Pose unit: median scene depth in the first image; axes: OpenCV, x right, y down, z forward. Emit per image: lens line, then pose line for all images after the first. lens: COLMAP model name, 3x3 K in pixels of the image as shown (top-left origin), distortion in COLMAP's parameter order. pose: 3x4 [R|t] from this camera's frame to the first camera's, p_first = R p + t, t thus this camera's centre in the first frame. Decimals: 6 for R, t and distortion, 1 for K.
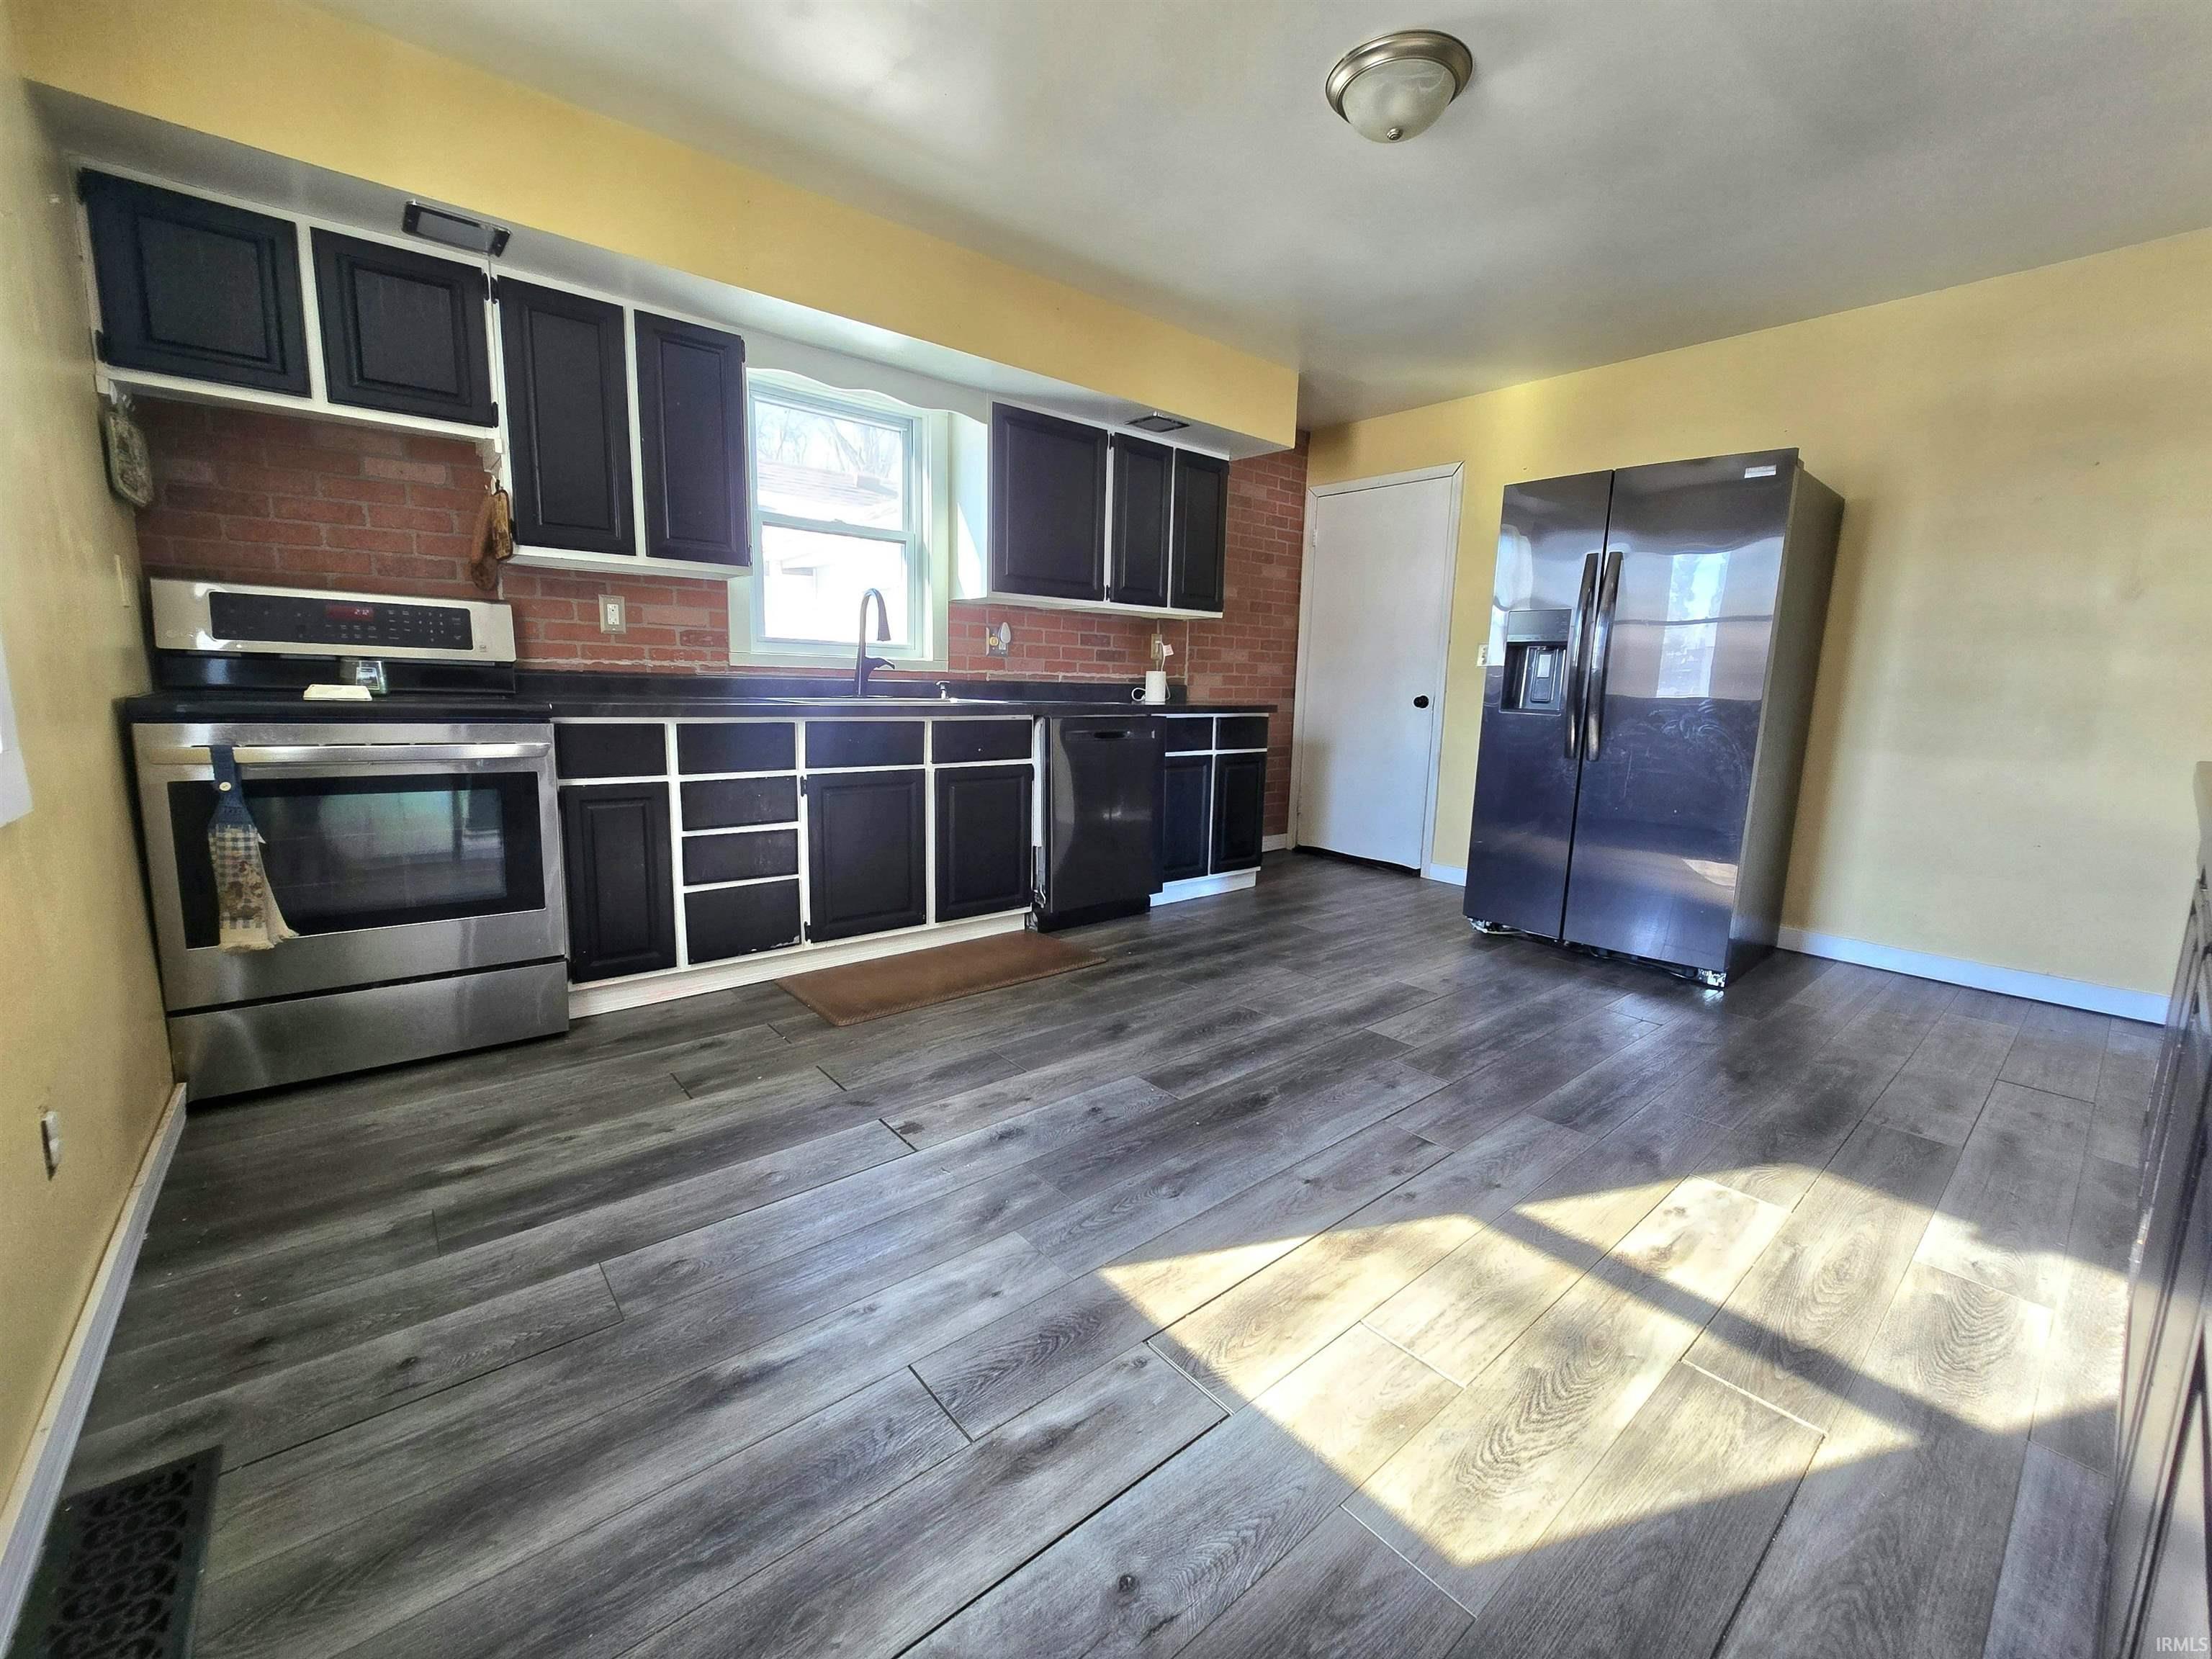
lens RADIAL K [[922.1, 0, 1106.0], [0, 922.1, 829.5], [0, 0, 1]] dist [-0.003890, -0.000259]
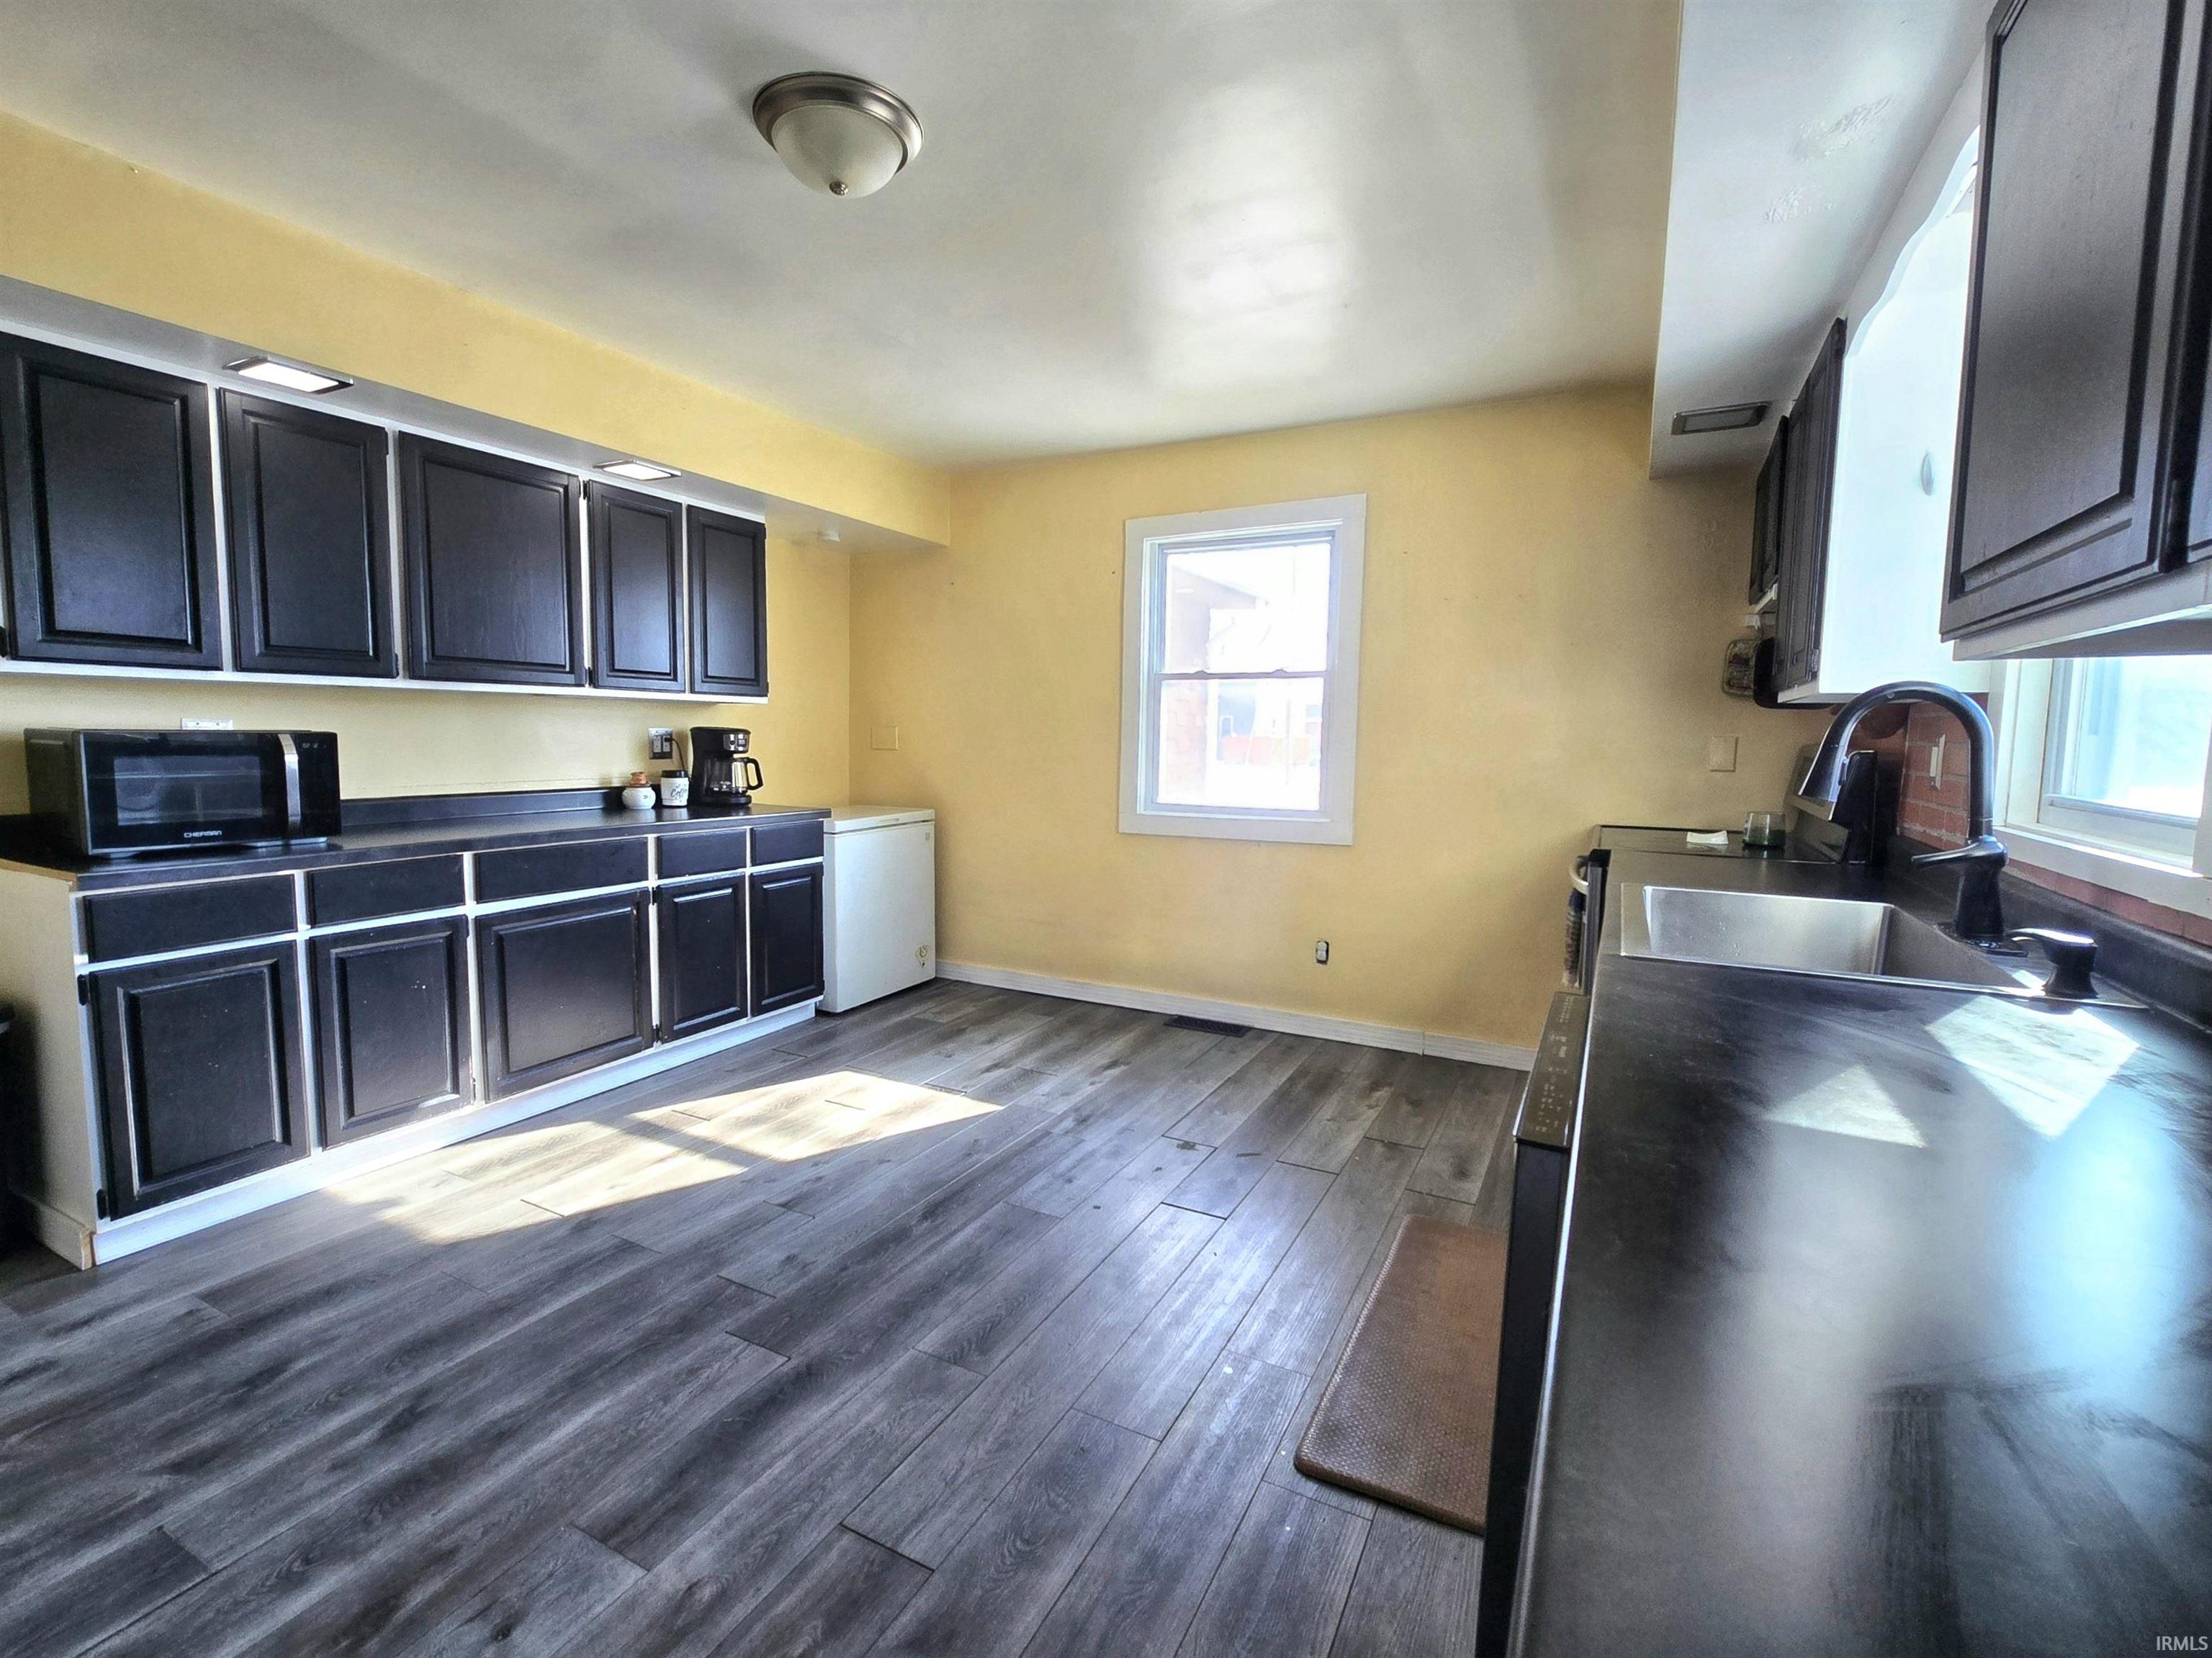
lens RADIAL K [[960.2, 0, 1106.0], [0, 960.2, 829.0], [0, 0, 1]] dist [0.000324, 0.000481]
pose [[-0.918602, 0.001049, -0.395182, 0.480352], [-0.099302, 0.967298, 0.233394, -0.468249], [0.382504, 0.253639, -0.888458, 2.245804]]
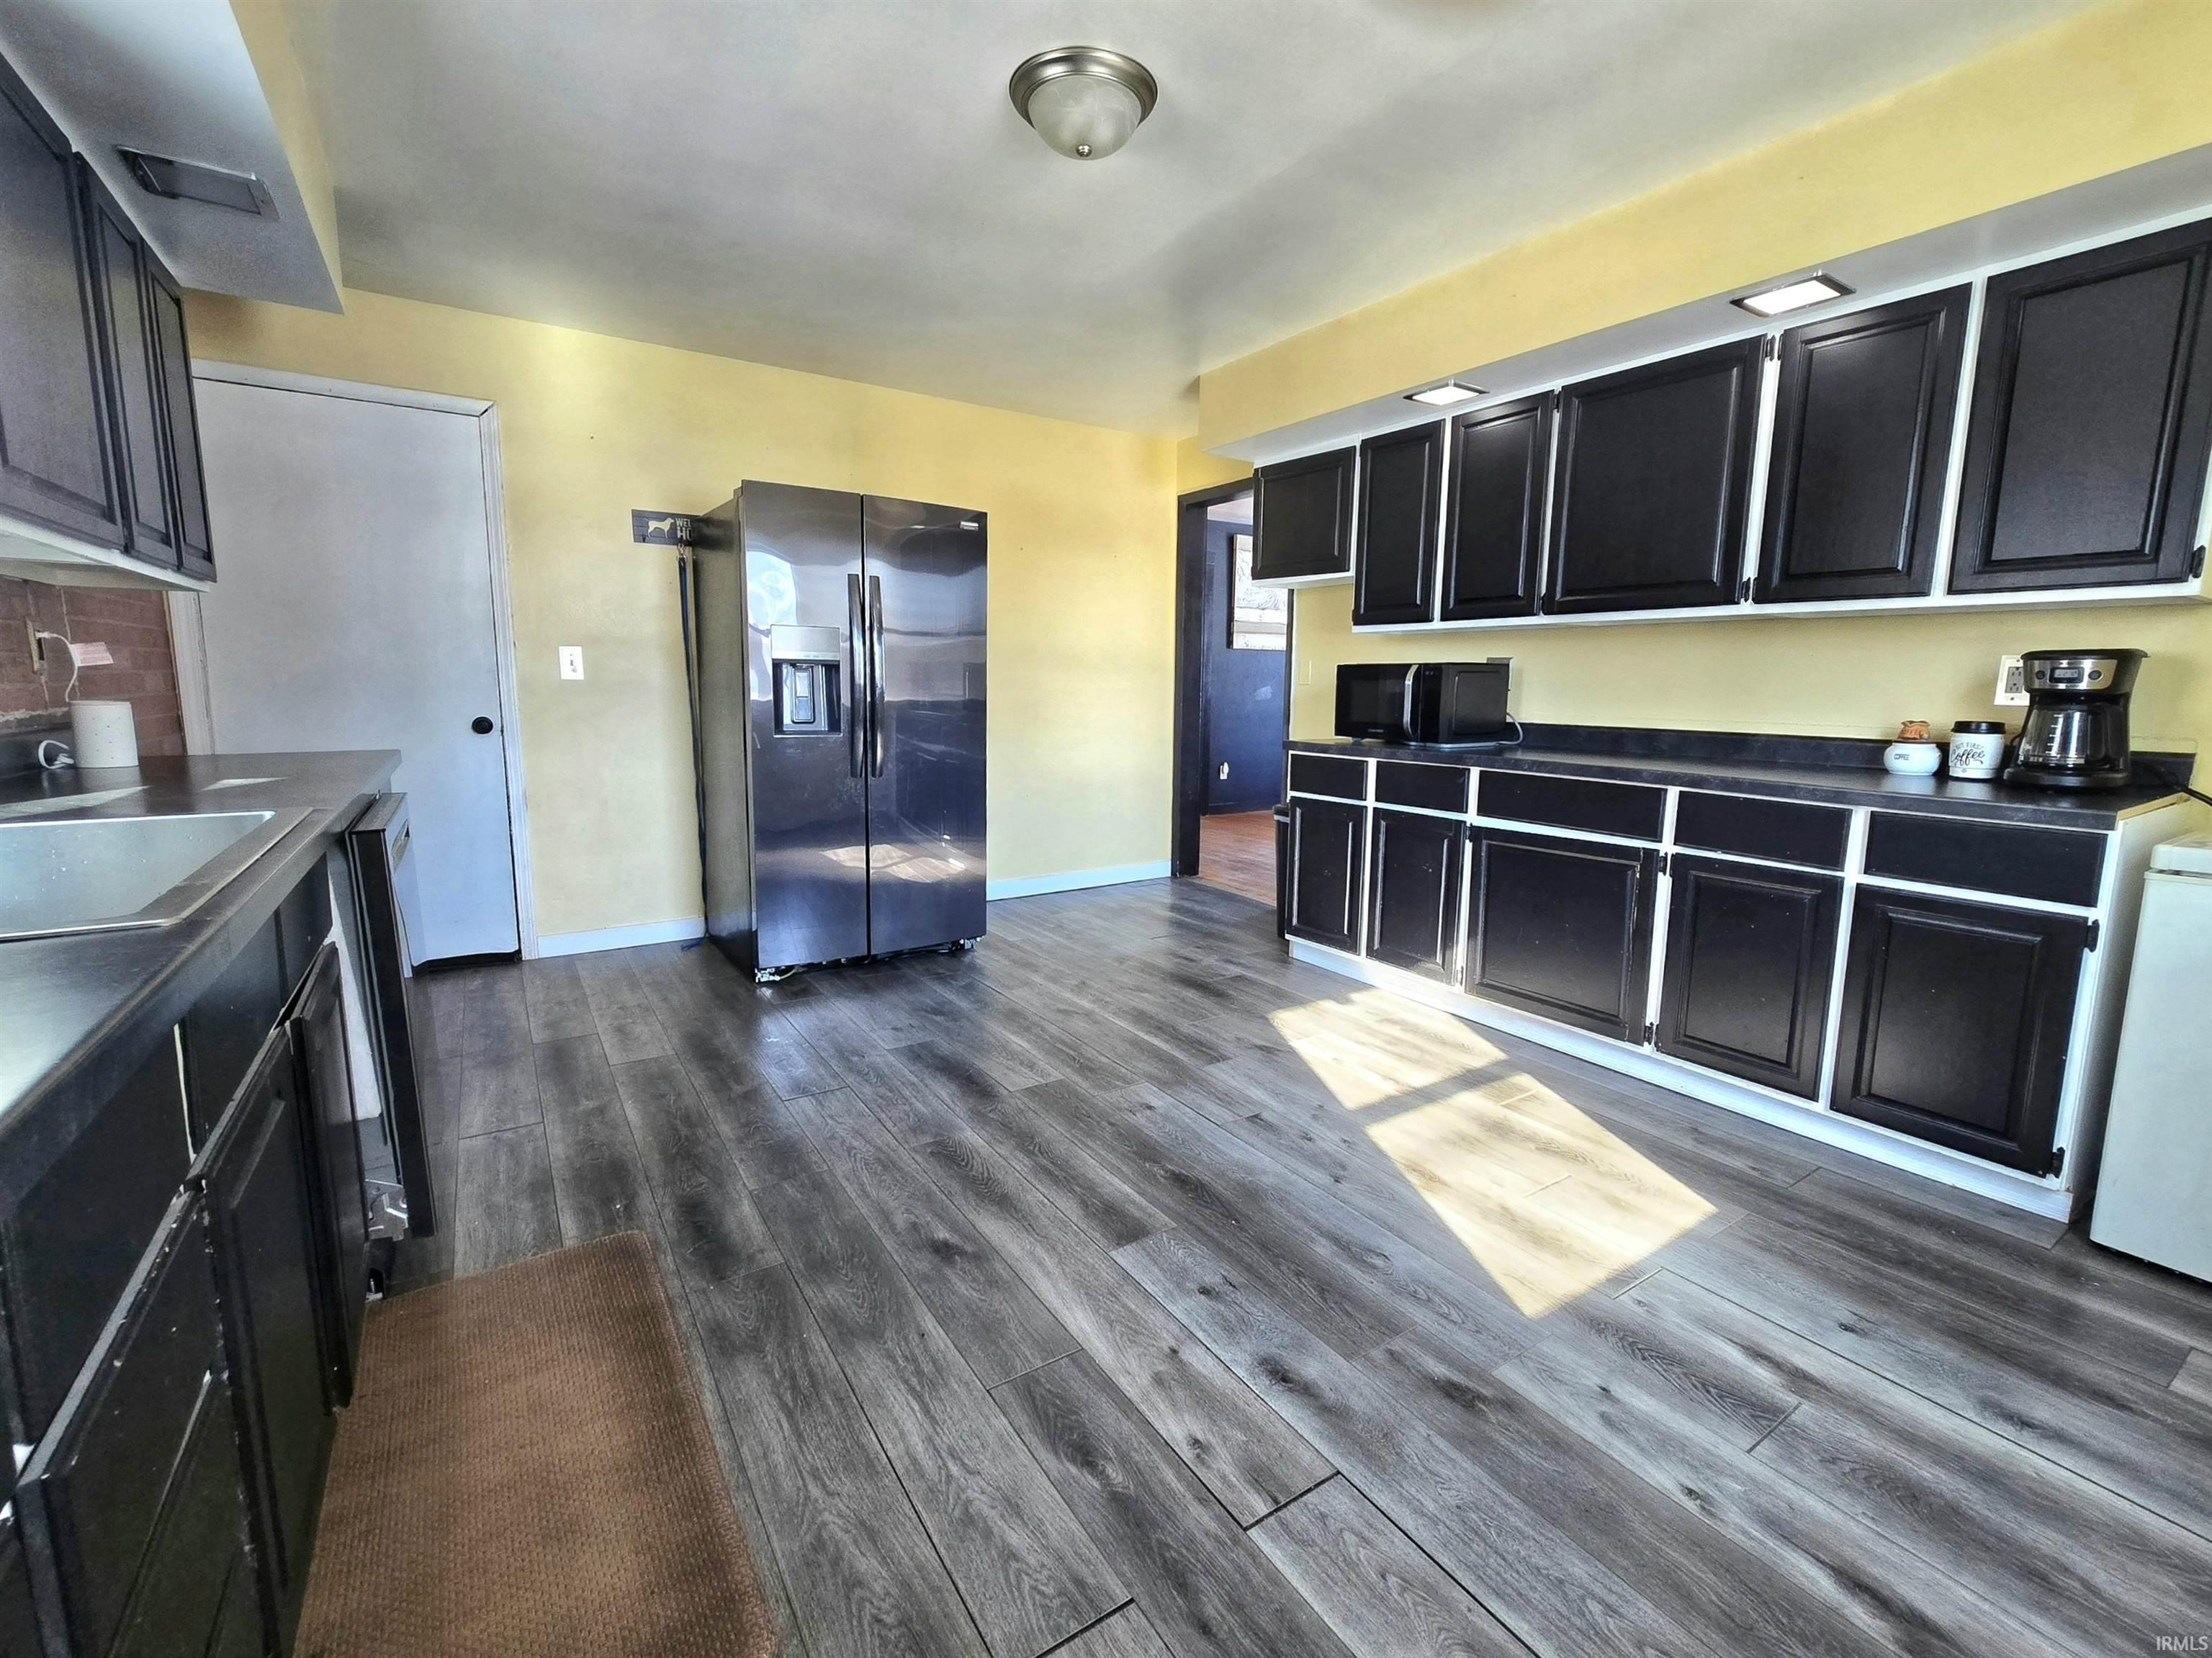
lens RADIAL K [[960.2, 0, 1106.0], [0, 960.2, 829.0], [0, 0, 1]] dist [0.000324, 0.000481]
pose [[0.101107, -0.174163, 0.979512, -0.857213], [0.147886, 0.976251, 0.158317, -0.255190], [-0.983823, 0.128849, 0.124462, 1.054301]]
